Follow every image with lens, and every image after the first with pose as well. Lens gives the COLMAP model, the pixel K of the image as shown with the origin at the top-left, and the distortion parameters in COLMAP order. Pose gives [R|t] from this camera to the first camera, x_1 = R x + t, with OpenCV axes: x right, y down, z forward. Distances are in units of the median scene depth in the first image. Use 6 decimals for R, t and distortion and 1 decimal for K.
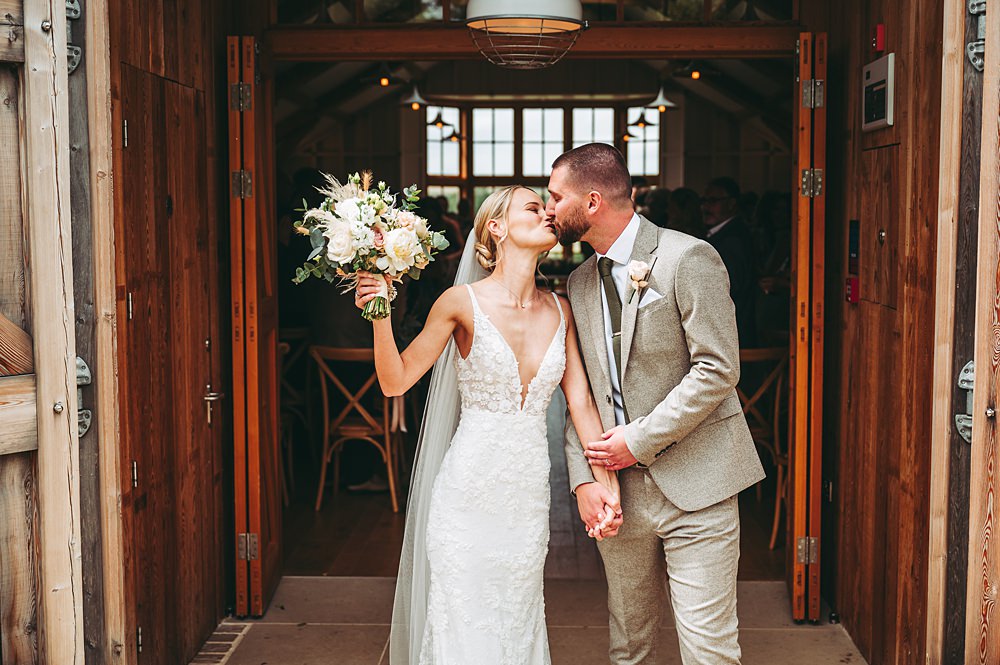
lens RADIAL K [[1393.8, 0, 502.9], [0, 1393.8, 330.6], [0, 0, 1]] dist [0.023371, 0.000000]
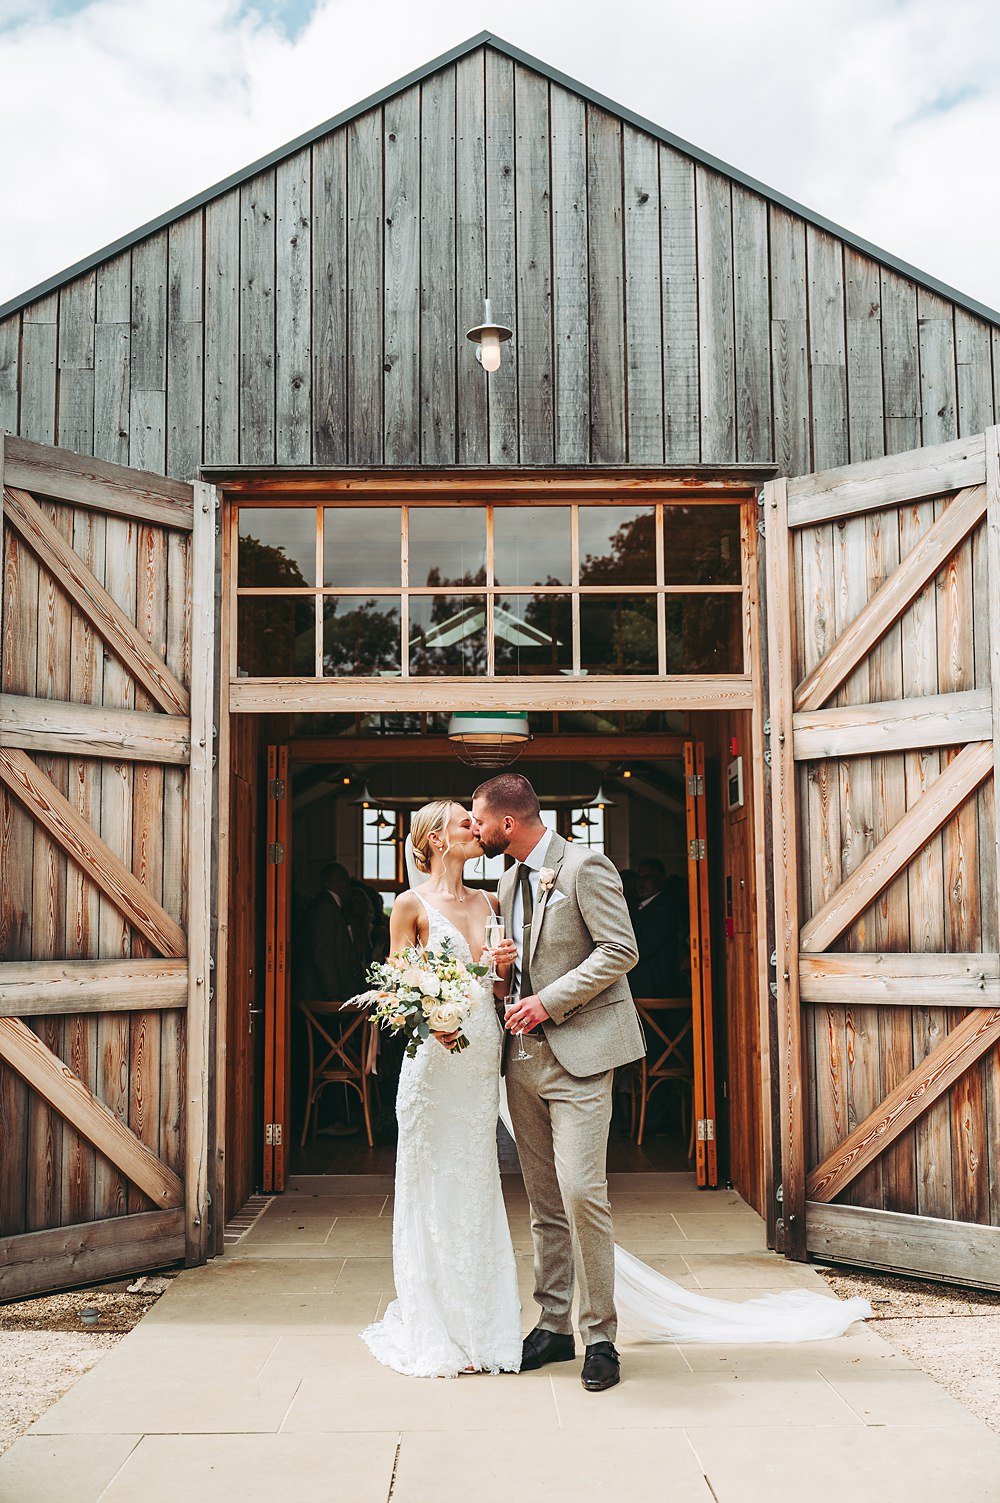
lens RADIAL K [[1635.6, 0, 496.7], [0, 1635.6, 749.6], [0, 0, 1]] dist [0.018077, 0.000000]
pose [[0.999182, -0.002225, 0.040375, -0.038834], [0.010130, 0.980418, -0.196666, 0.109176], [-0.039147, 0.196914, 0.979639, -0.570030]]
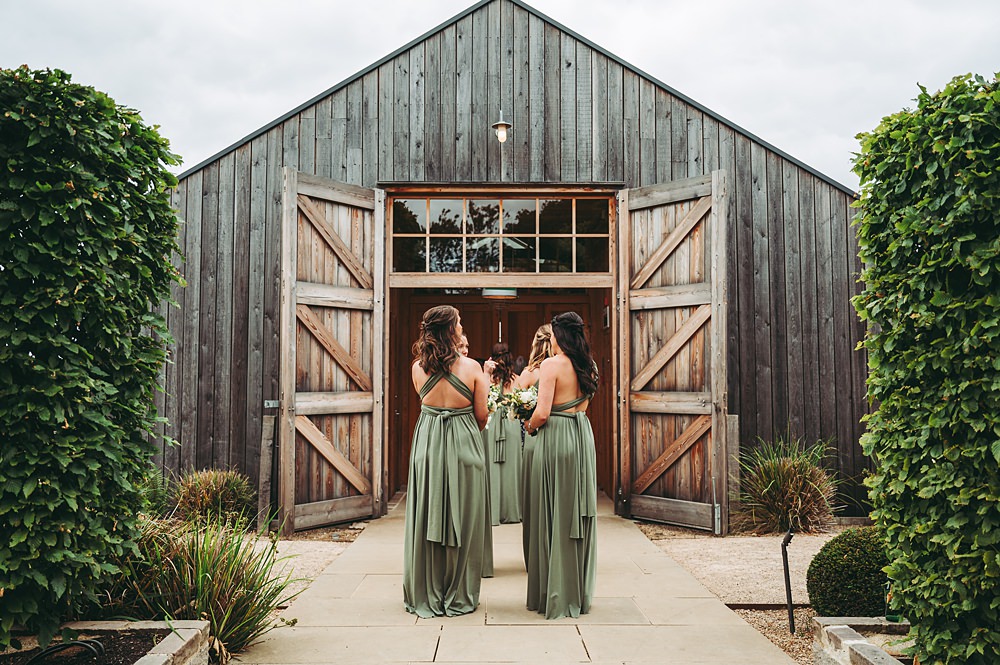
lens RADIAL K [[795.8, 0, 502.4], [0, 795.8, 332.9], [0, 0, 1]] dist [0.003518, 0.001027]
pose [[0.999111, 0.003784, 0.041976, -0.050014], [0.002108, 0.990230, -0.139429, 0.113910], [-0.042094, 0.139394, 0.989342, -0.755338]]
